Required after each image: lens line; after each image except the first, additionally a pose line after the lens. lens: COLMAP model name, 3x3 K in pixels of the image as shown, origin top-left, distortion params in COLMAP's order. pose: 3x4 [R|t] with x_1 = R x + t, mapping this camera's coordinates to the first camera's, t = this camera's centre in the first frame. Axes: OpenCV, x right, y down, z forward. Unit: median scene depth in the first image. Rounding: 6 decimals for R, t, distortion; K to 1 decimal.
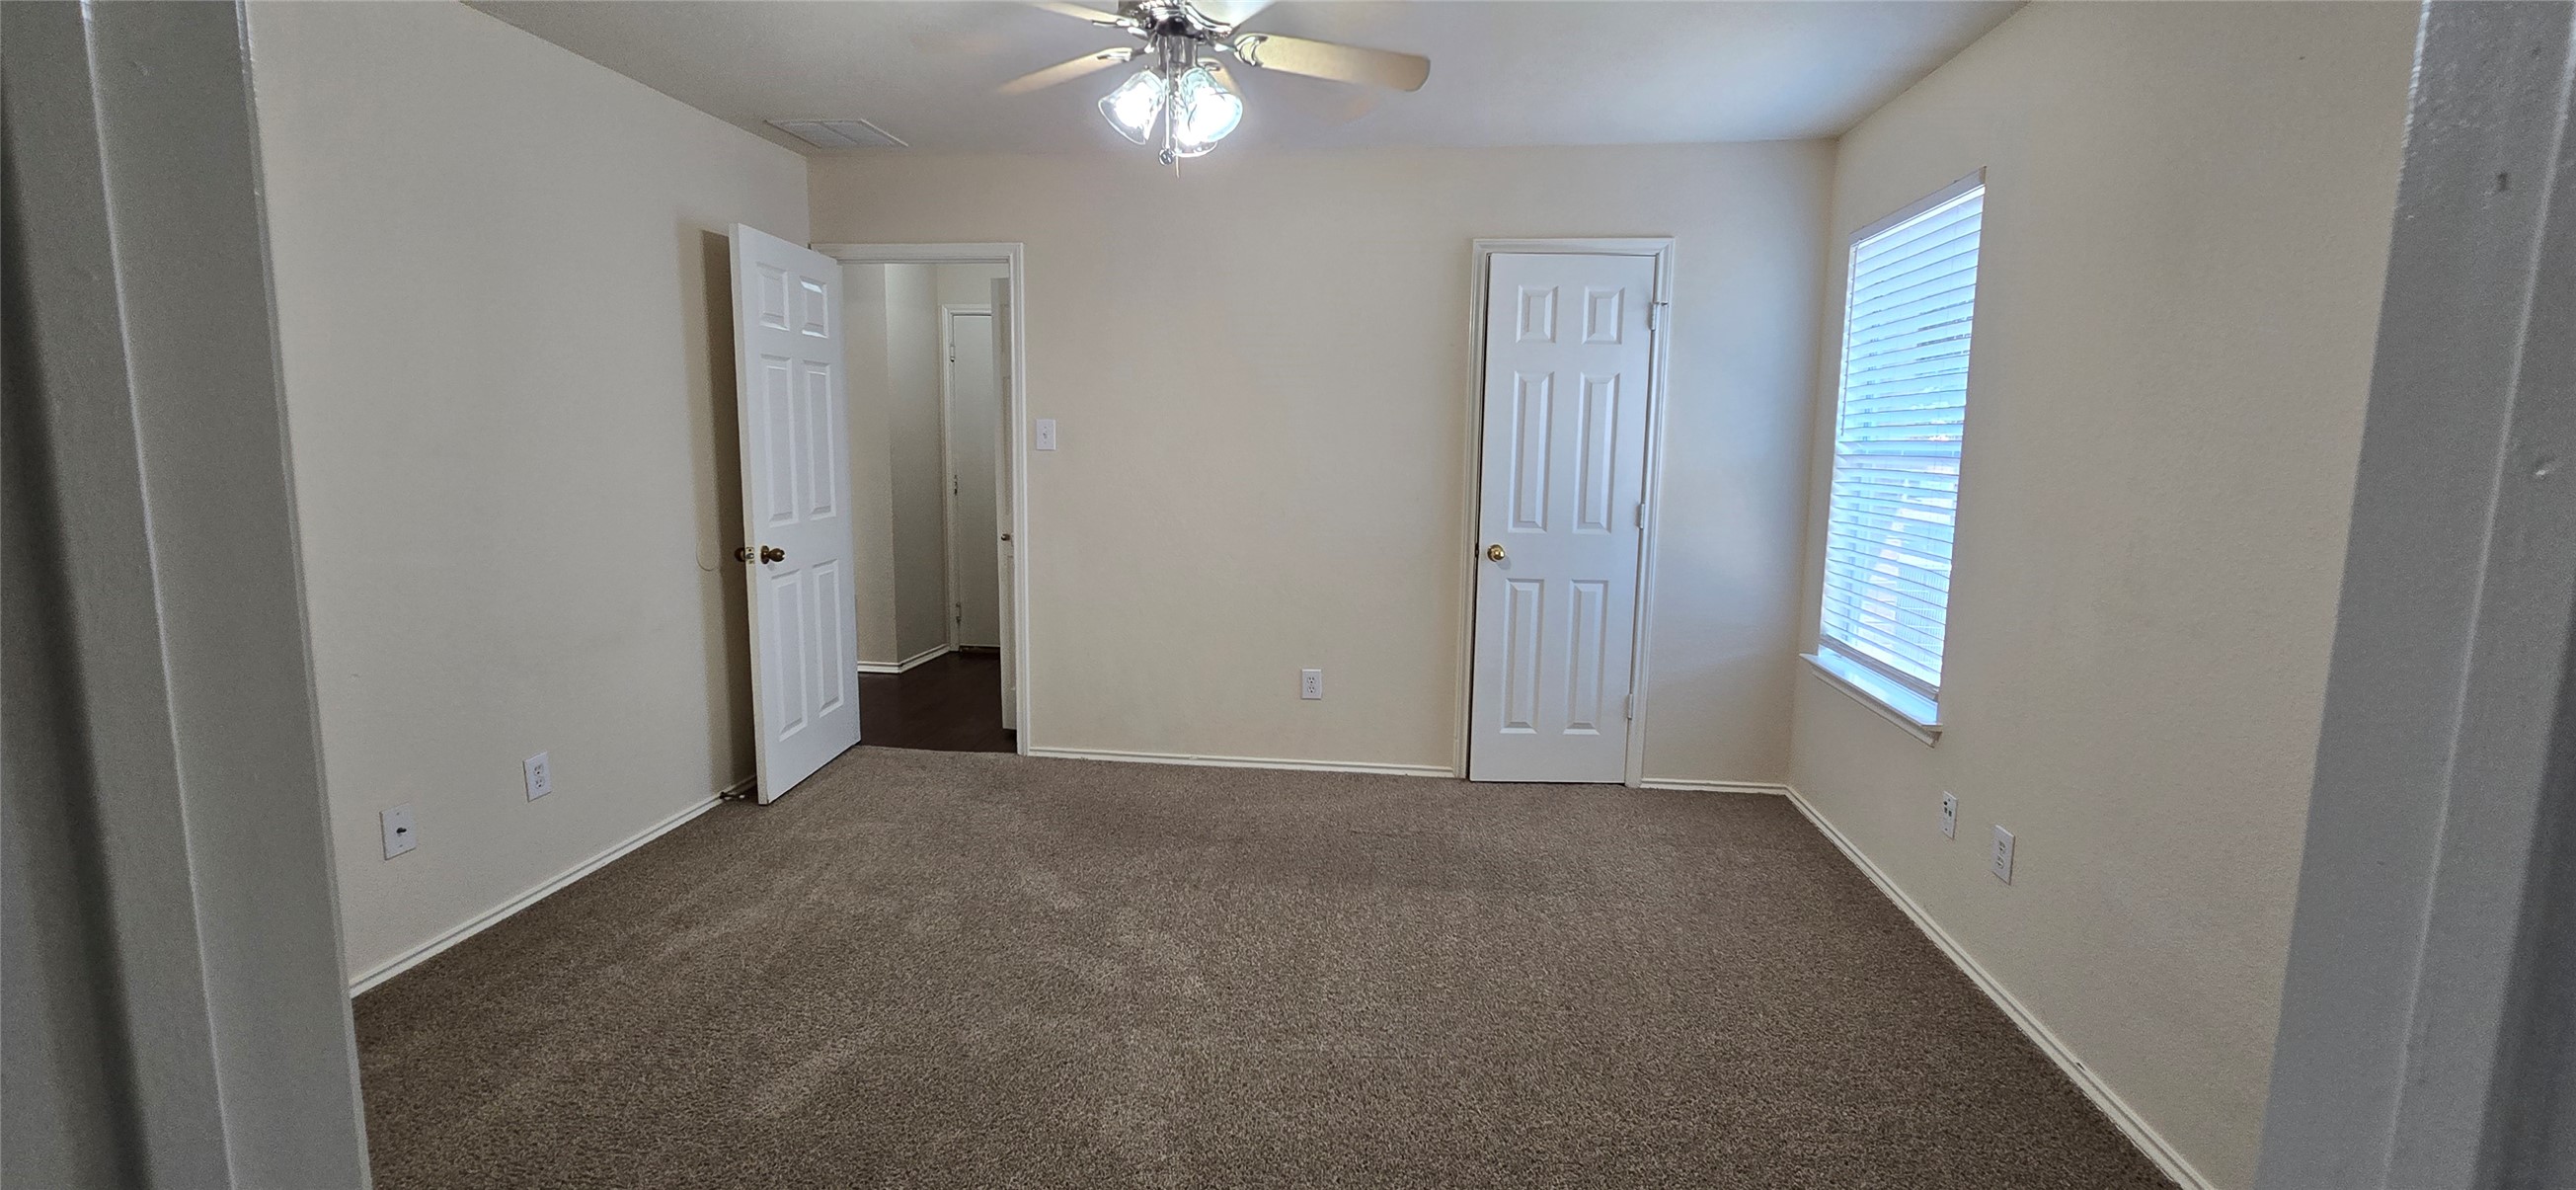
lens RADIAL K [[1061.3, 0, 1291.6], [0, 1061.3, 578.1], [0, 0, 1]] dist [-0.001870, -0.000285]
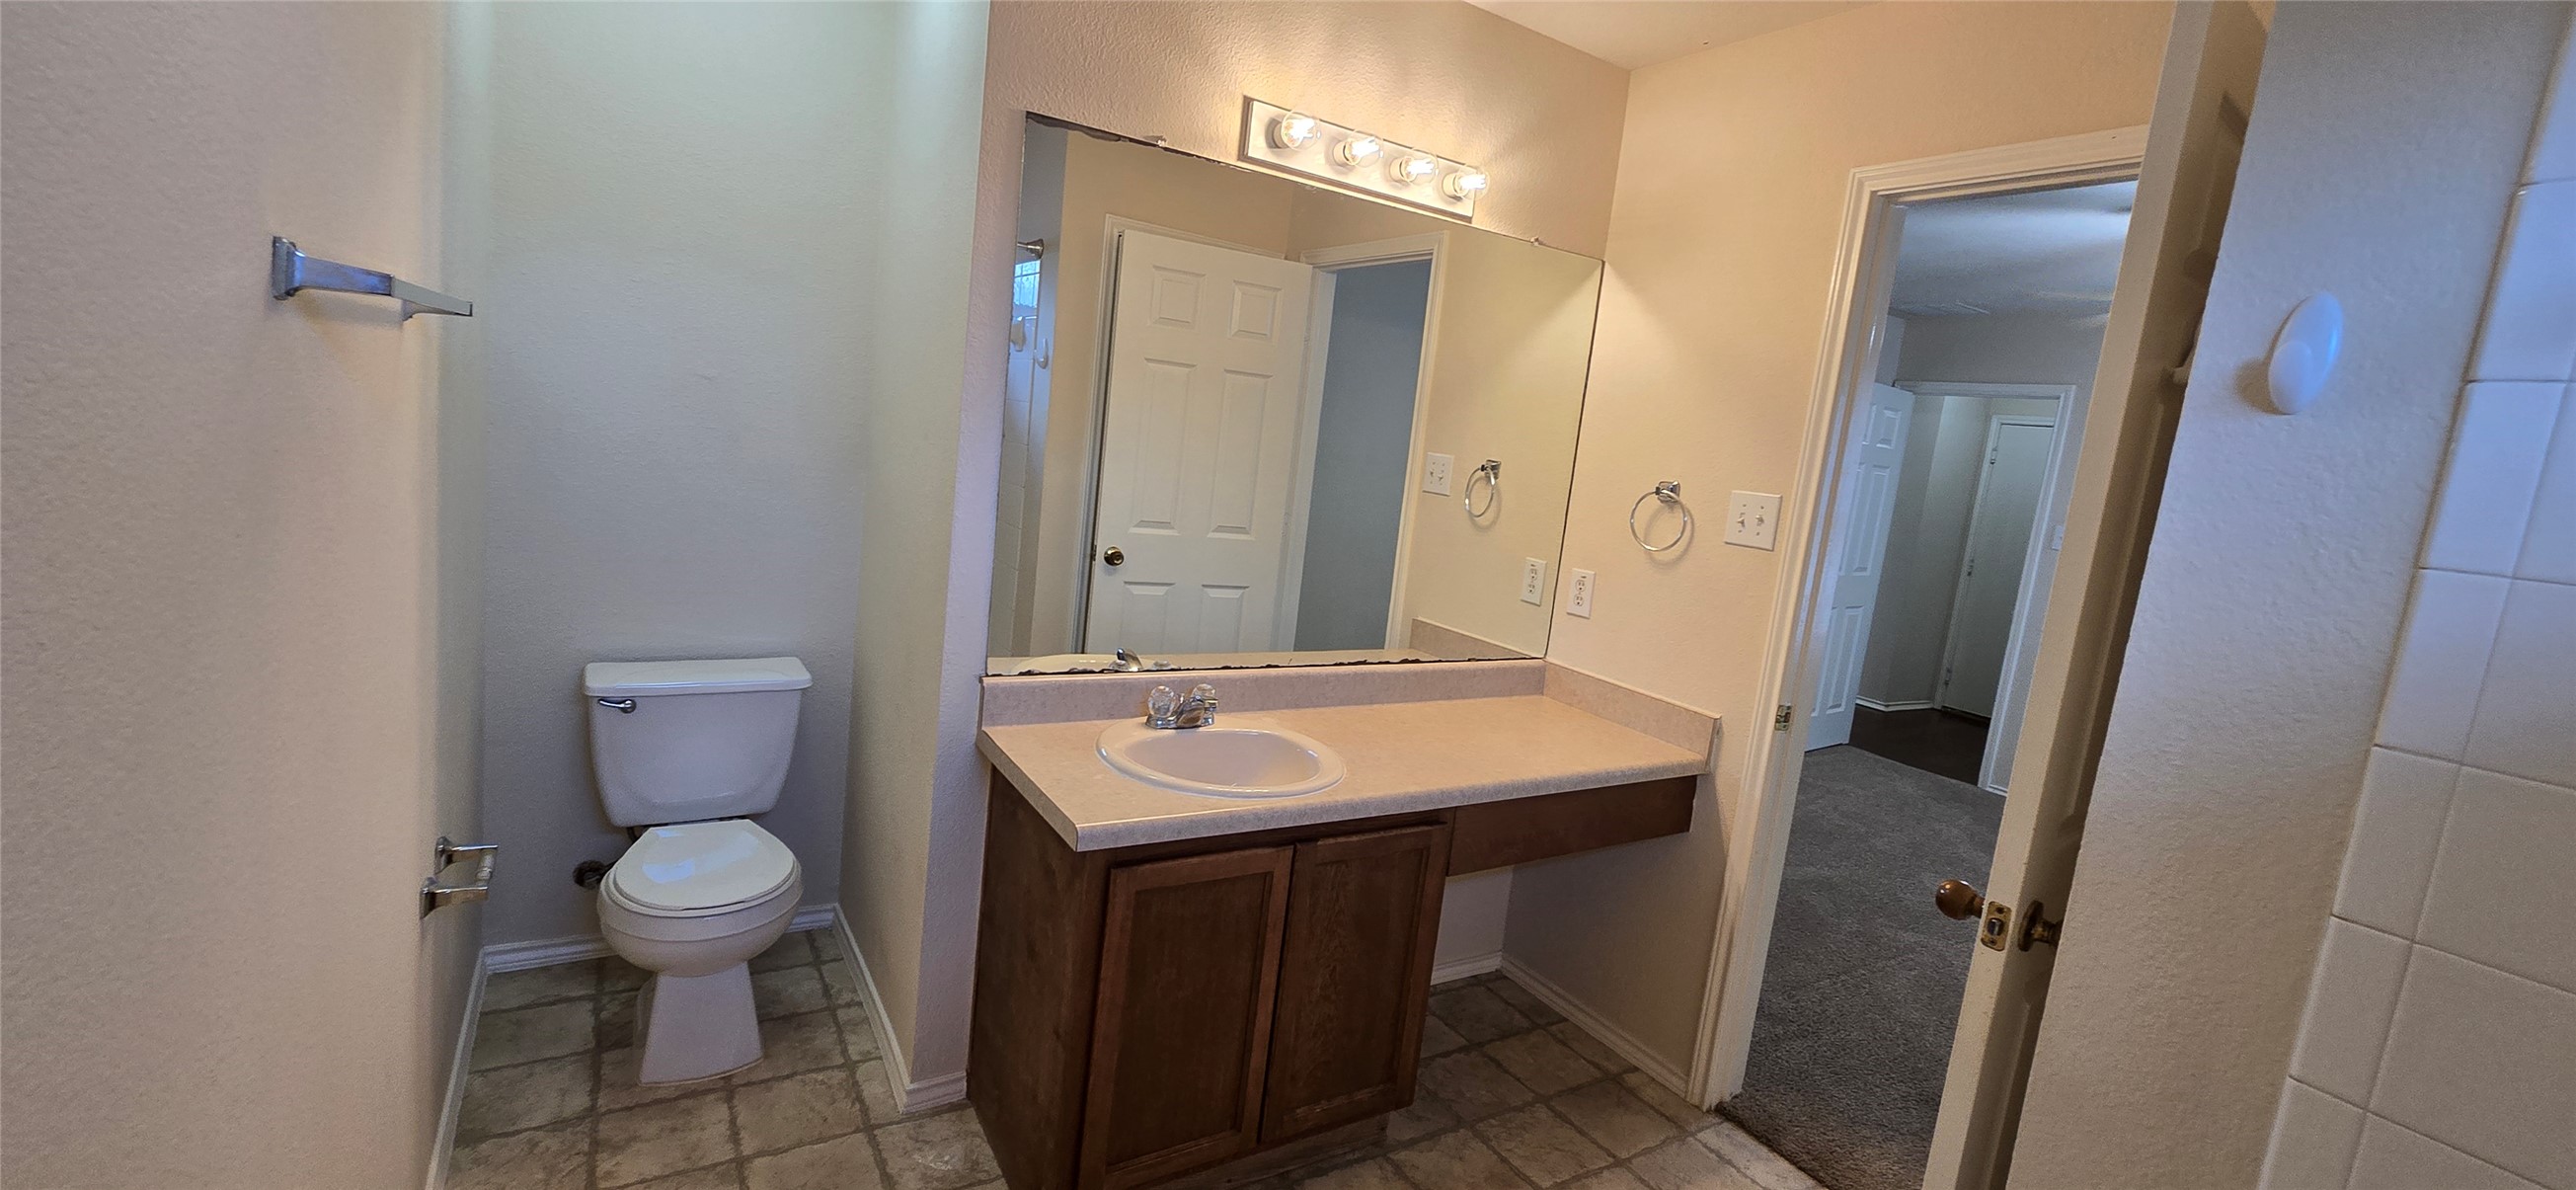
lens RADIAL K [[1061.3, 0, 1291.6], [0, 1061.3, 578.1], [0, 0, 1]] dist [-0.001870, -0.000285]
pose [[0.630633, 0.163758, -0.758607, 0.156355], [-0.204212, 0.978052, 0.041368, 0.044662], [0.748732, 0.128829, 0.650233, -0.501930]]
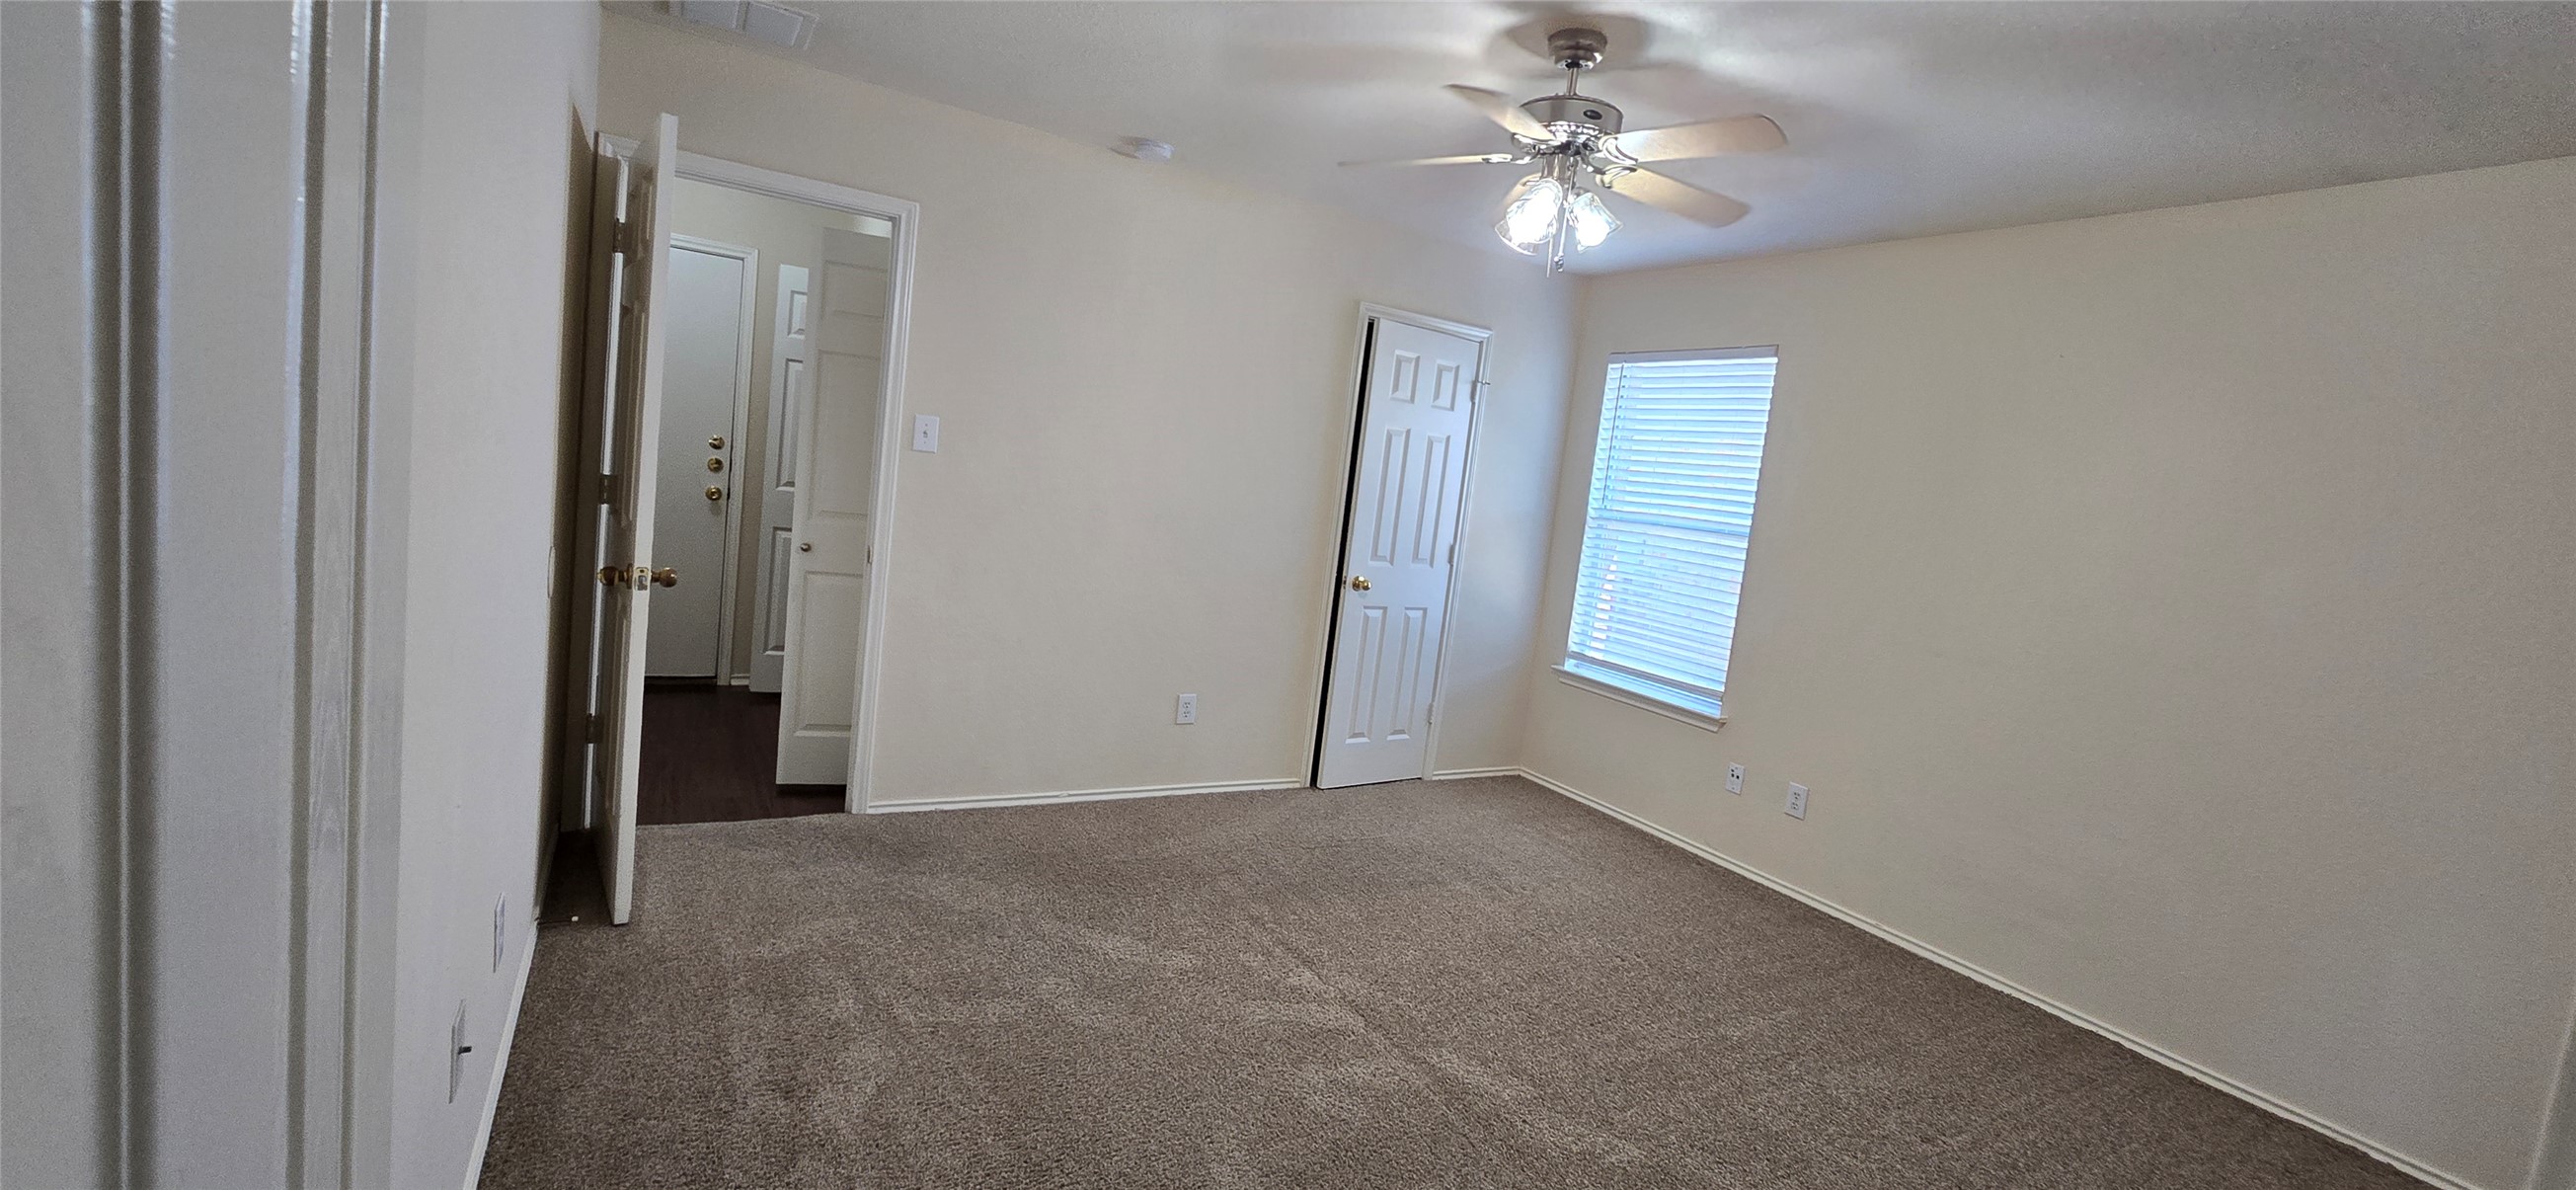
lens RADIAL K [[1079.1, 0, 1297.6], [0, 1079.1, 584.6], [0, 0, 1]] dist [0.002242, 0.000000]
pose [[0.787434, 0.013125, 0.616259, -0.562963], [-0.026202, 0.999582, 0.012191, -0.034714], [-0.615842, -0.025747, 0.787449, 0.143273]]
